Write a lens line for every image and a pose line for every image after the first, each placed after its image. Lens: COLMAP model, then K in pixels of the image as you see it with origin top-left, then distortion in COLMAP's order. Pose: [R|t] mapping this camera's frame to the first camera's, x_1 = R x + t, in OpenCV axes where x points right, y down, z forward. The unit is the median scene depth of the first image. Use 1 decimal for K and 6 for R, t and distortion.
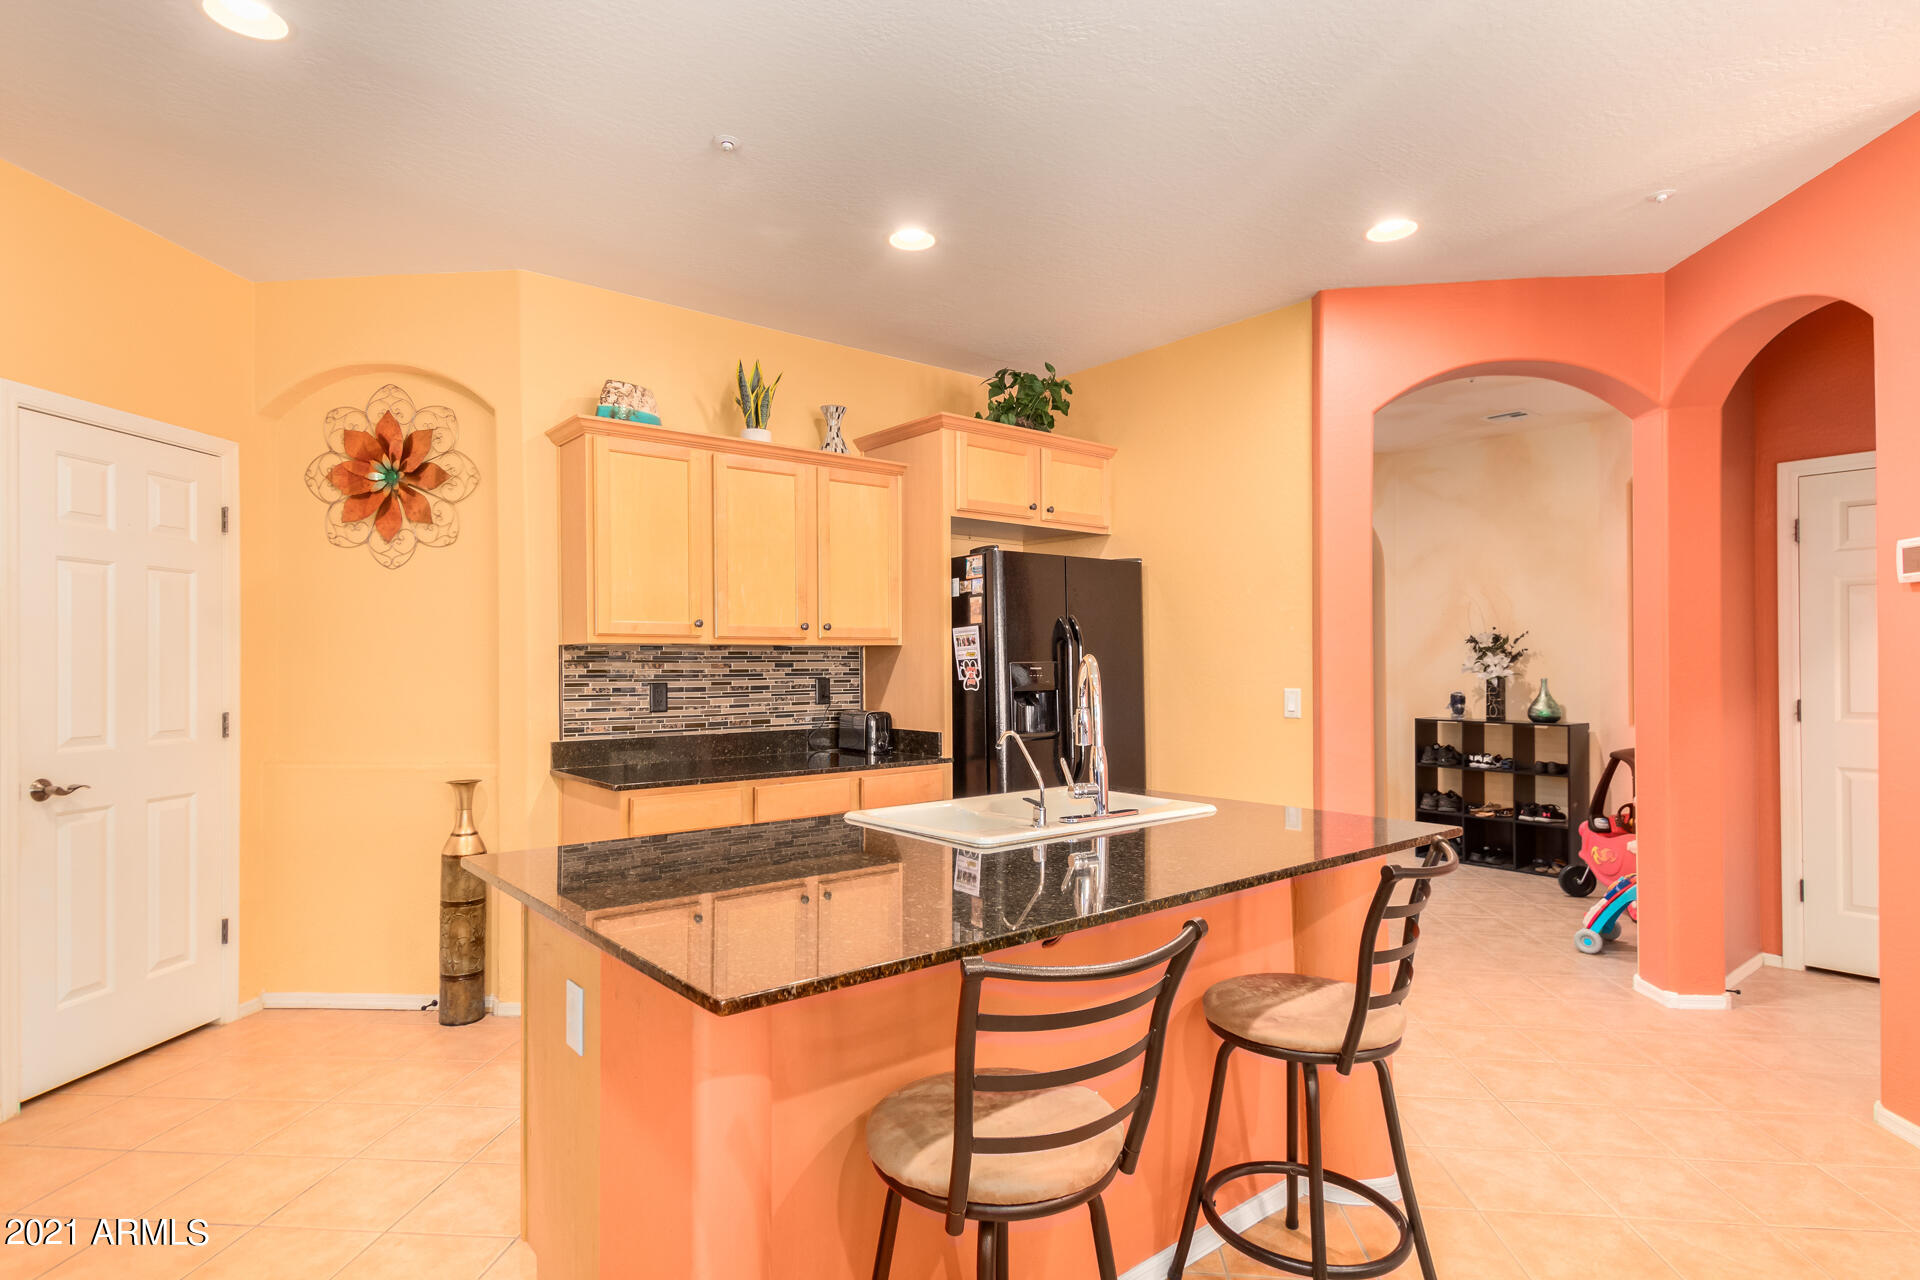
lens RADIAL K [[994.2, 0, 956.5], [0, 994.2, 659.0], [0, 0, 1]] dist [0.024932, -0.009244]
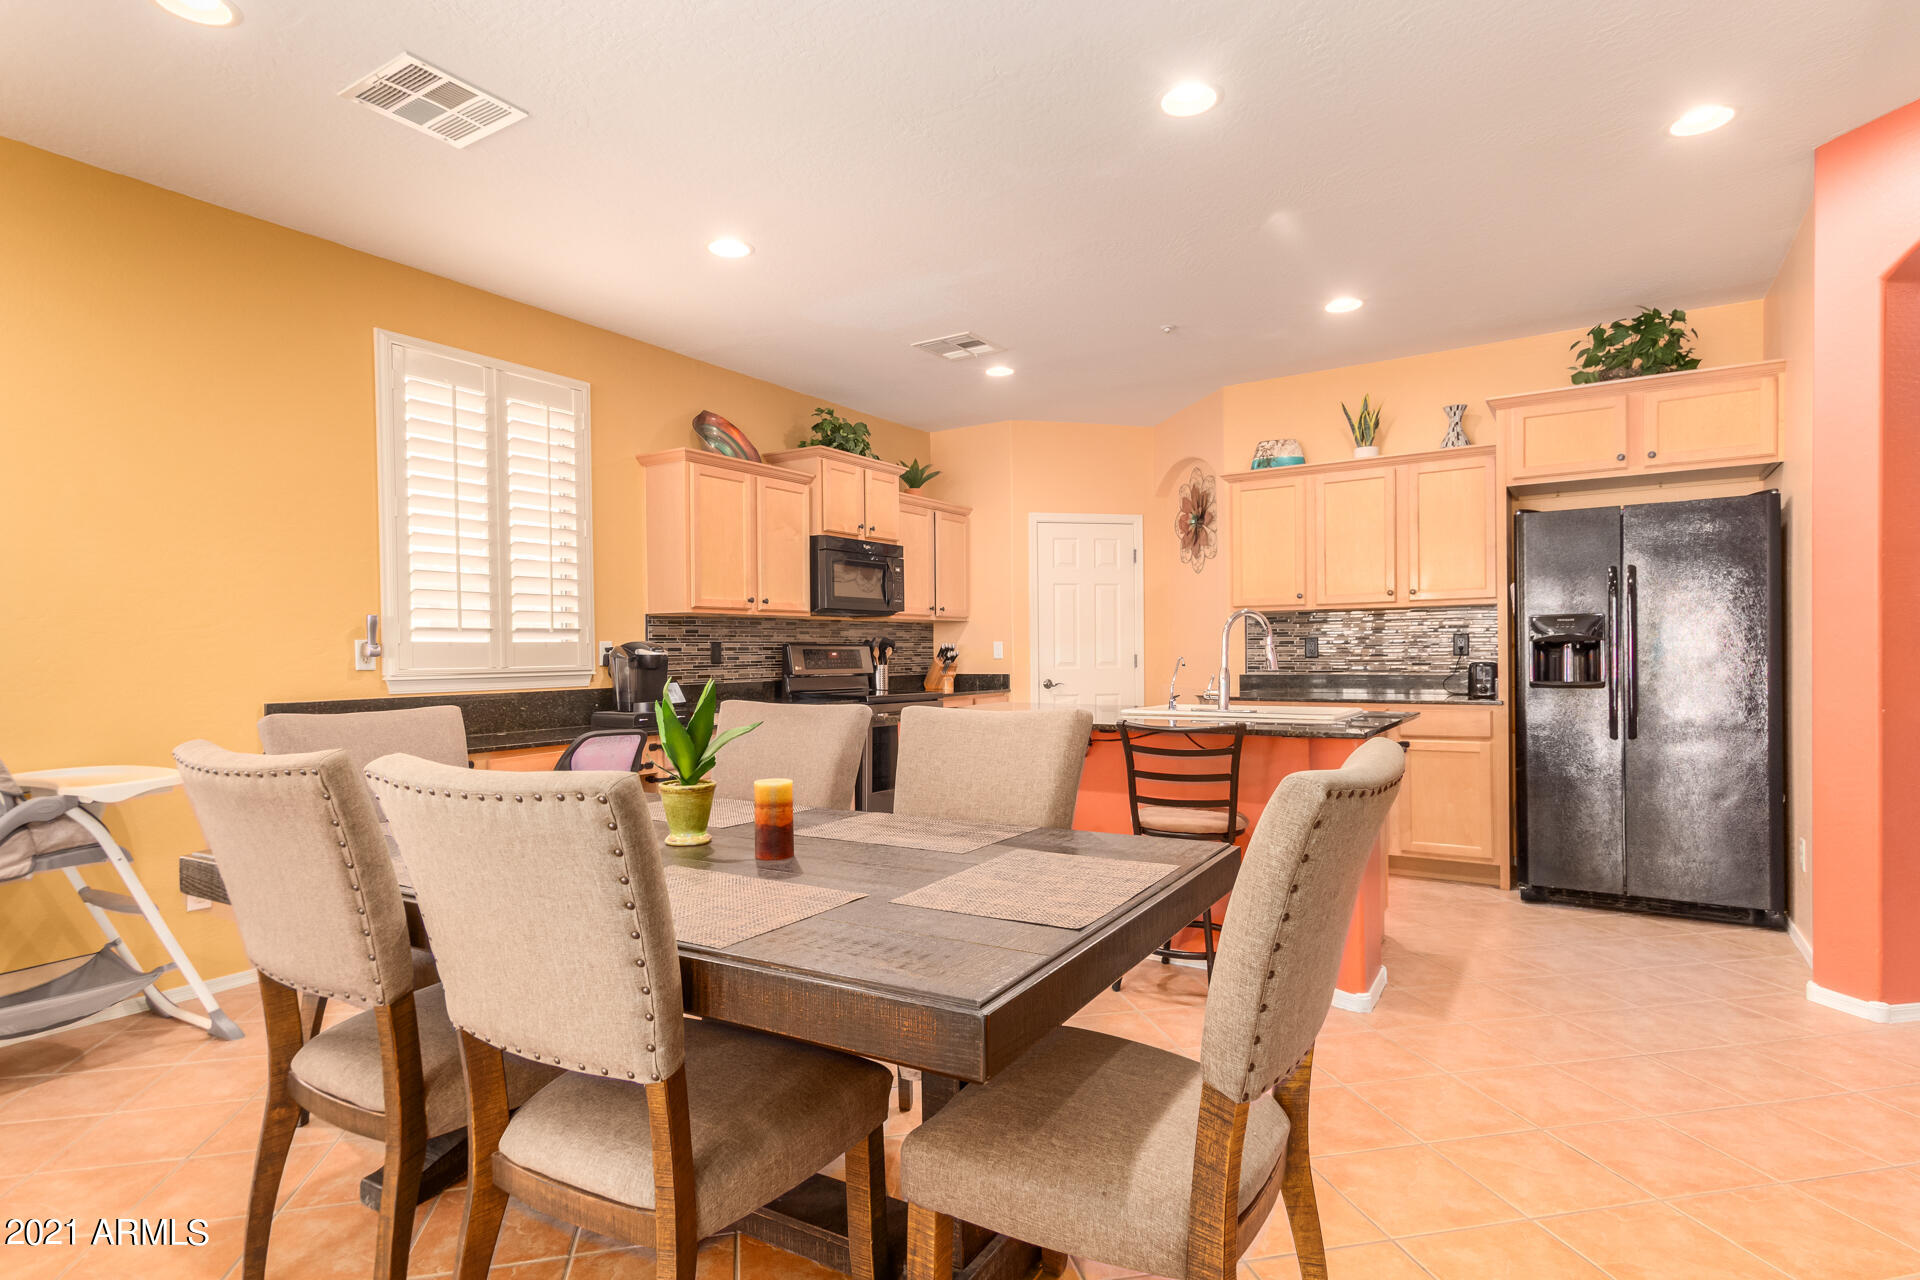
lens RADIAL K [[994.2, 0, 953.1], [0, 994.2, 663.7], [0, 0, 1]] dist [0.024932, -0.009244]
pose [[0.306687, 0.012552, -0.951728, 0.930129], [0.014328, 0.999739, 0.017802, 0.029203], [0.951703, -0.019096, 0.306427, 0.062182]]
